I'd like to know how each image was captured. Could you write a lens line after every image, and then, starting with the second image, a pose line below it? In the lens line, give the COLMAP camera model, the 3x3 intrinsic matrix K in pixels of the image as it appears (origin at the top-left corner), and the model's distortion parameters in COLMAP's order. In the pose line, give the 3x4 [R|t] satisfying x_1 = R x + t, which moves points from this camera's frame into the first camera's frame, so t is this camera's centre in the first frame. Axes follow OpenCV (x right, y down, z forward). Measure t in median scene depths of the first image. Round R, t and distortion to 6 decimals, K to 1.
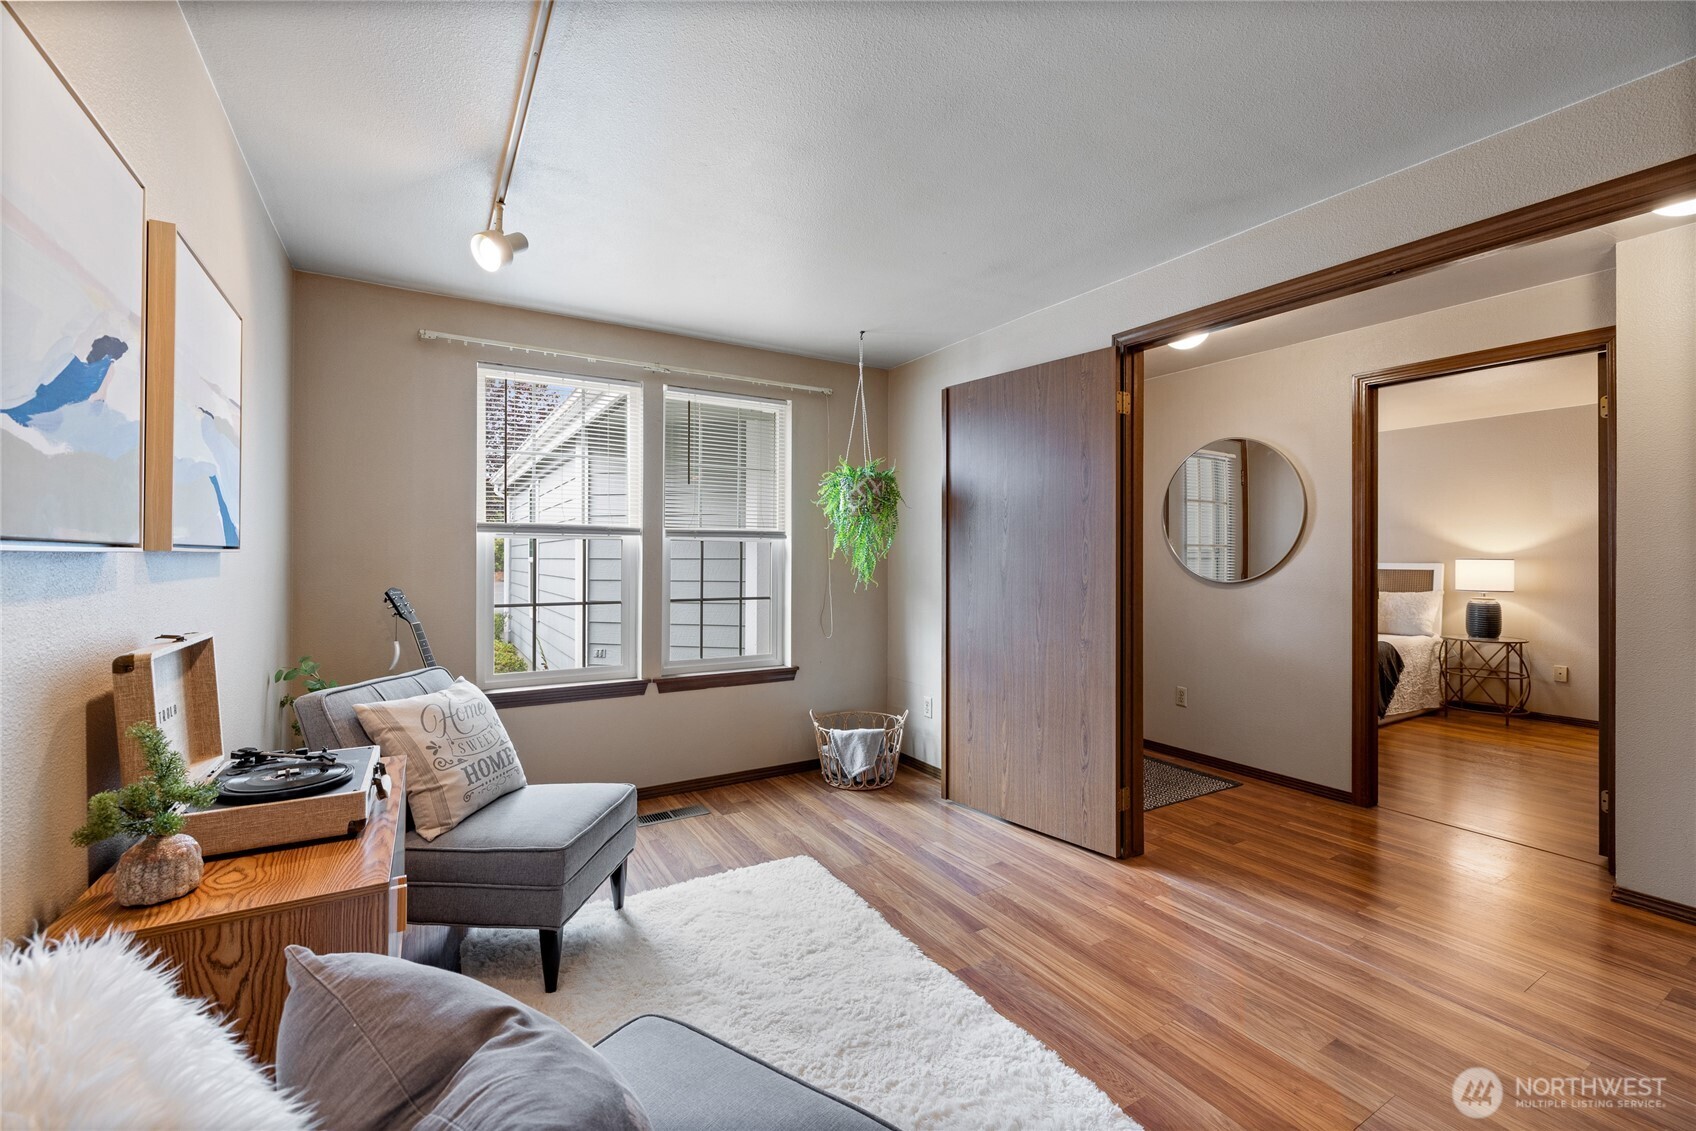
lens RADIAL K [[712.0, 0, 849.7], [0, 712.0, 555.2], [0, 0, 1]] dist [-0.000244, -0.000020]
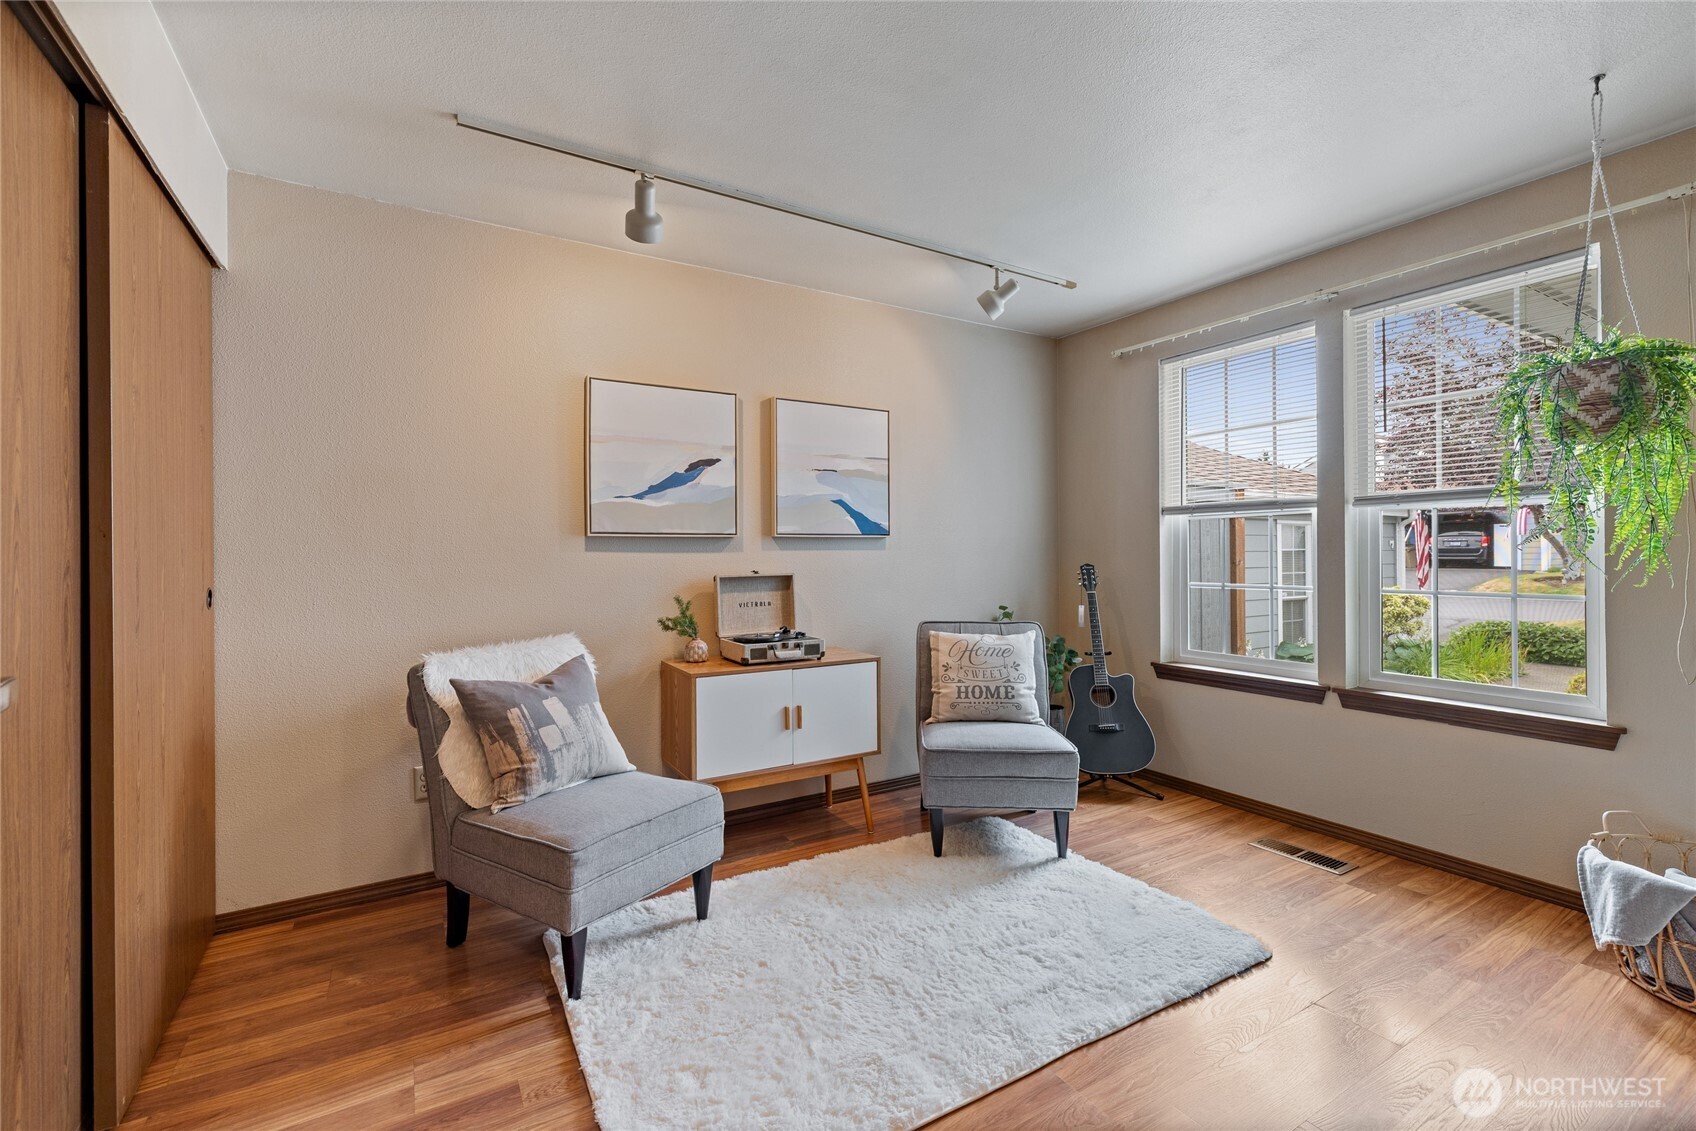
lens RADIAL K [[735.1, 0, 853.1], [0, 735.1, 553.5], [0, 0, 1]] dist [0.001242, 0.000215]
pose [[-0.001781, -0.006004, -0.999980, 0.550423], [0.009603, 0.999936, -0.006021, 0.024889], [0.999952, -0.009613, -0.001723, 0.474508]]
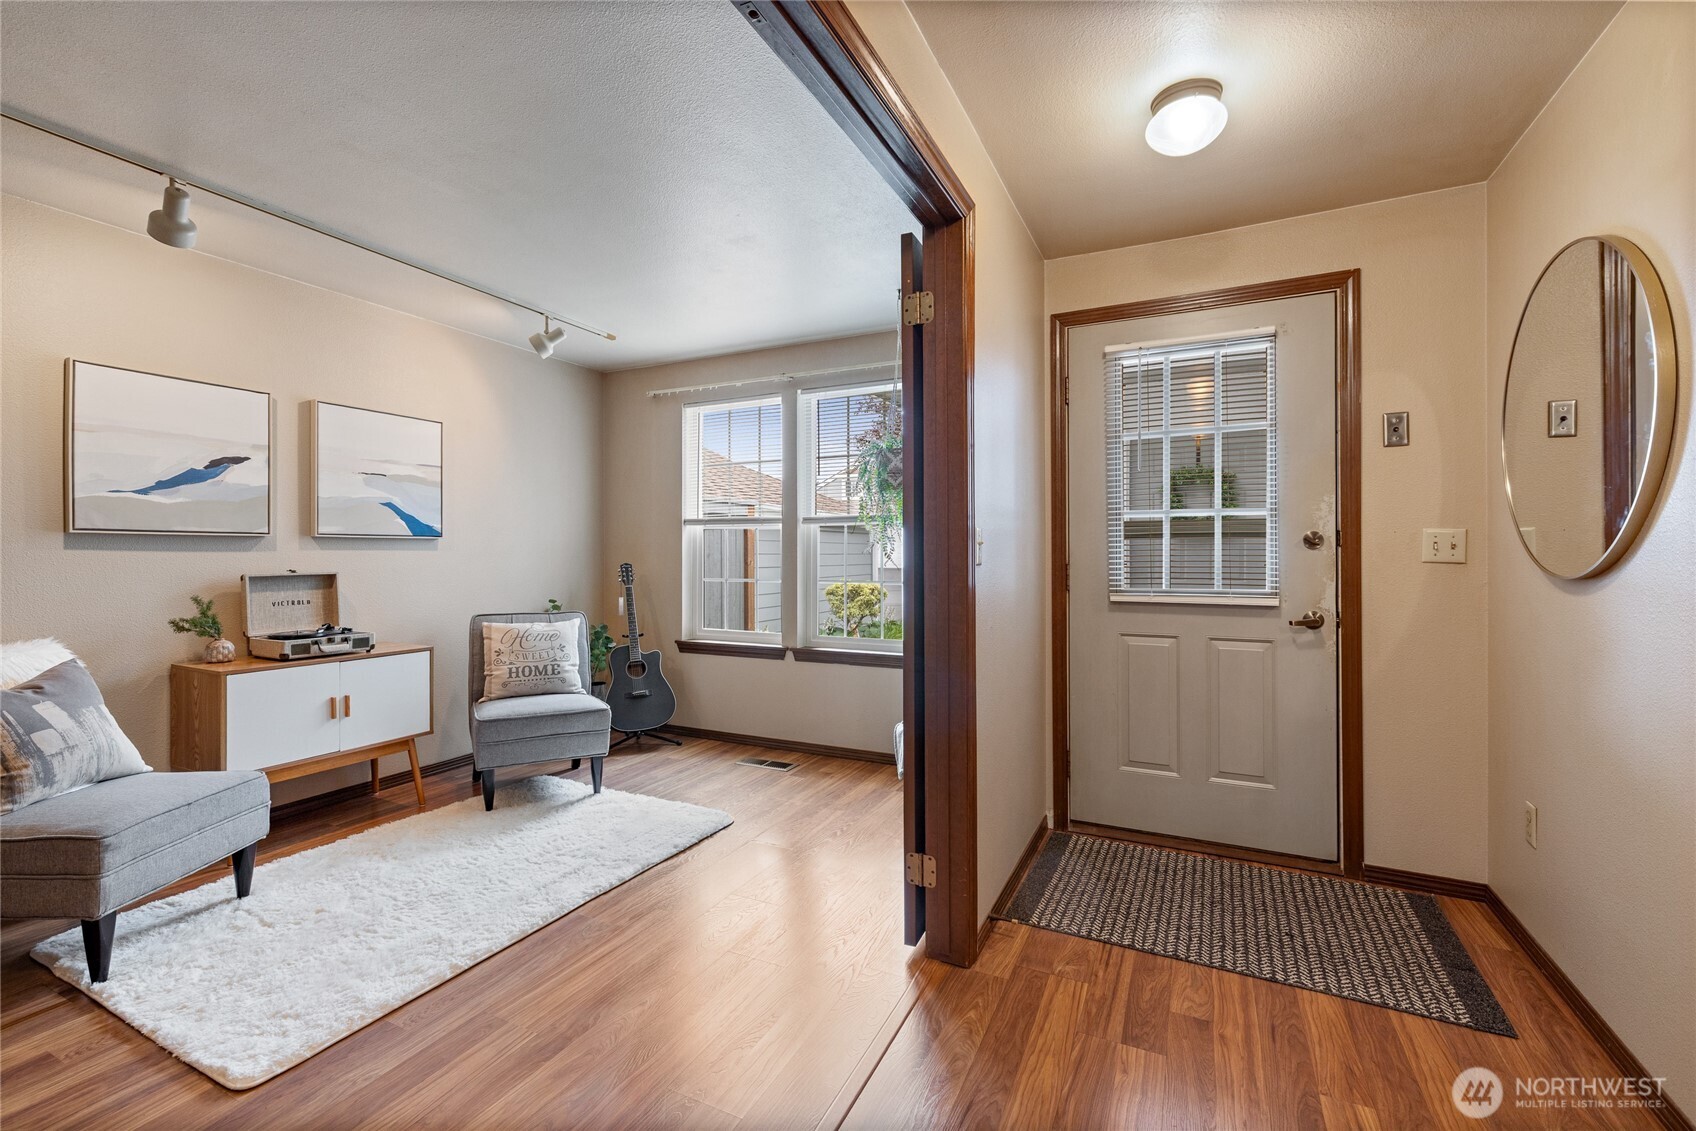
lens RADIAL K [[729.3, 0, 841.8], [0, 729.3, 554.6], [0, 0, 1]] dist [0.003397, -0.000194]
pose [[0.532537, -0.004462, -0.846395, 0.777707], [0.005631, 0.999983, -0.001728, 0.025955], [0.846388, -0.003846, 0.532553, 0.448026]]
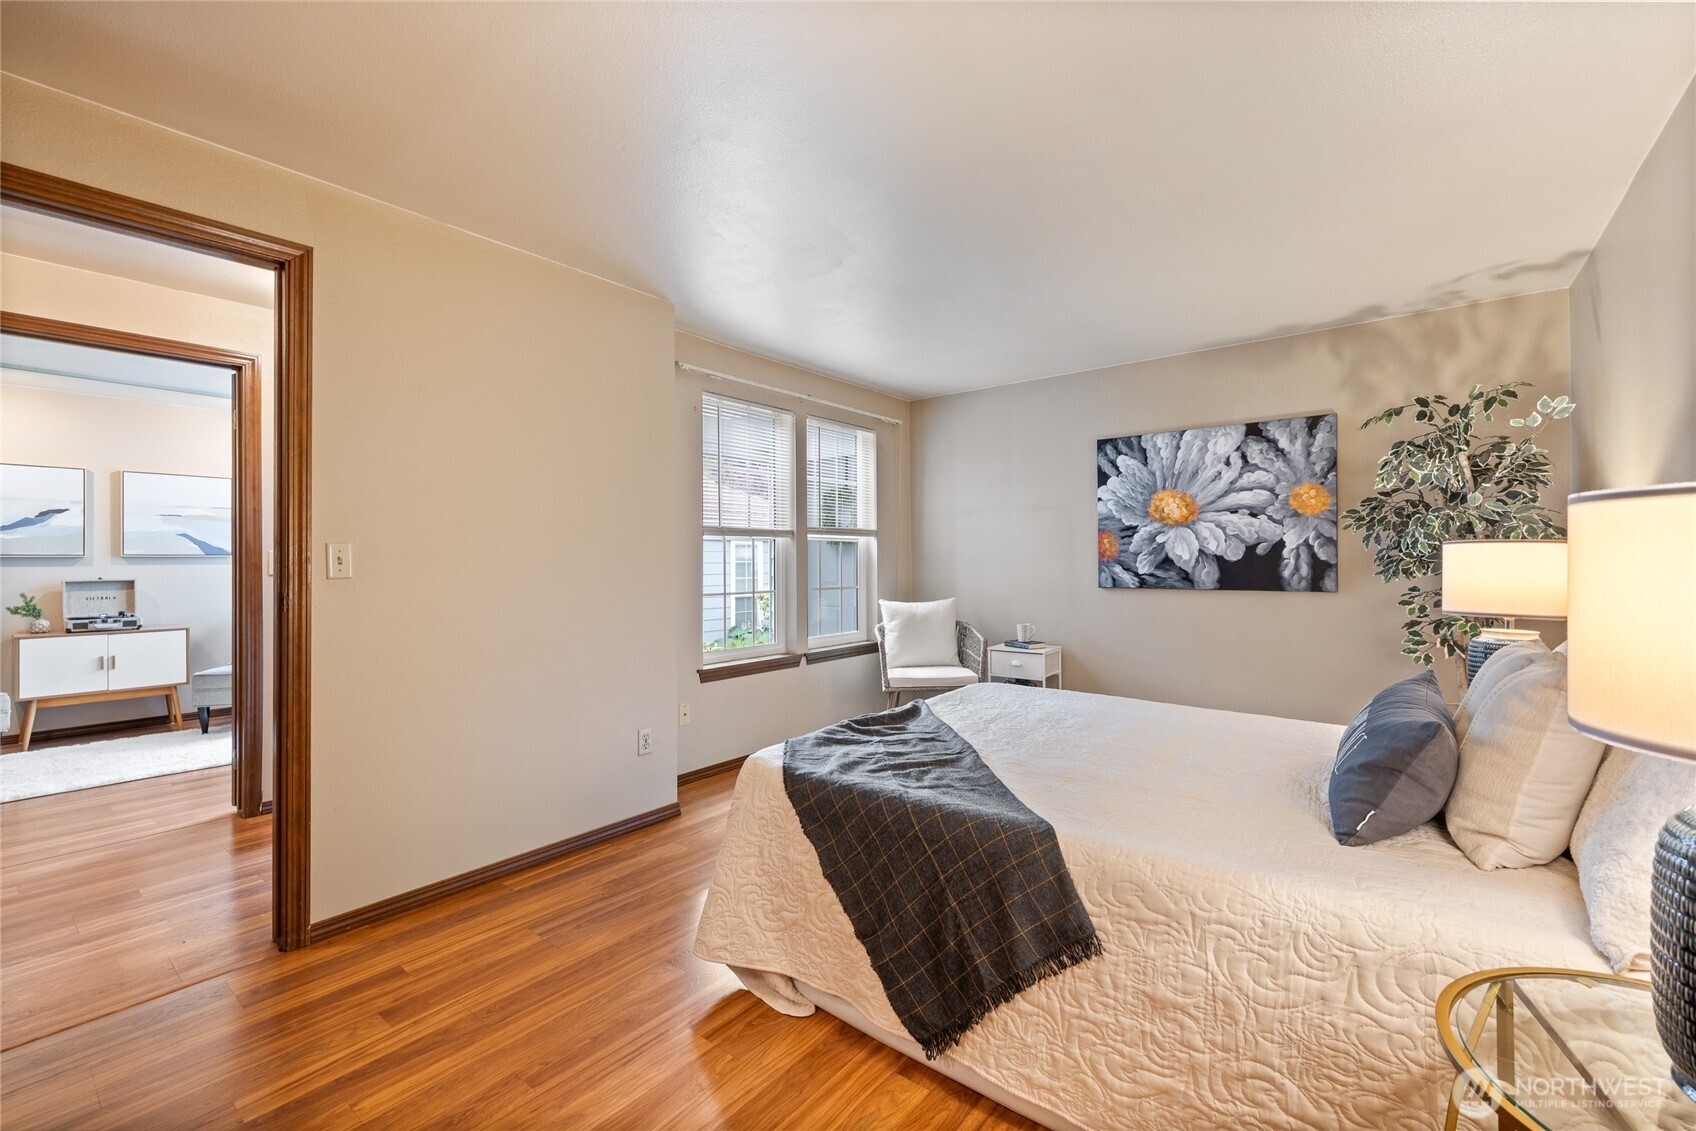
lens RADIAL K [[717.8, 0, 852.0], [0, 717.8, 566.3], [0, 0, 1]] dist [0.002582, 0.000359]
pose [[0.338580, 0.002913, -0.940933, 1.497996], [0.008382, 0.999946, 0.006112, 0.020640], [0.940900, -0.009956, 0.338537, 1.266293]]
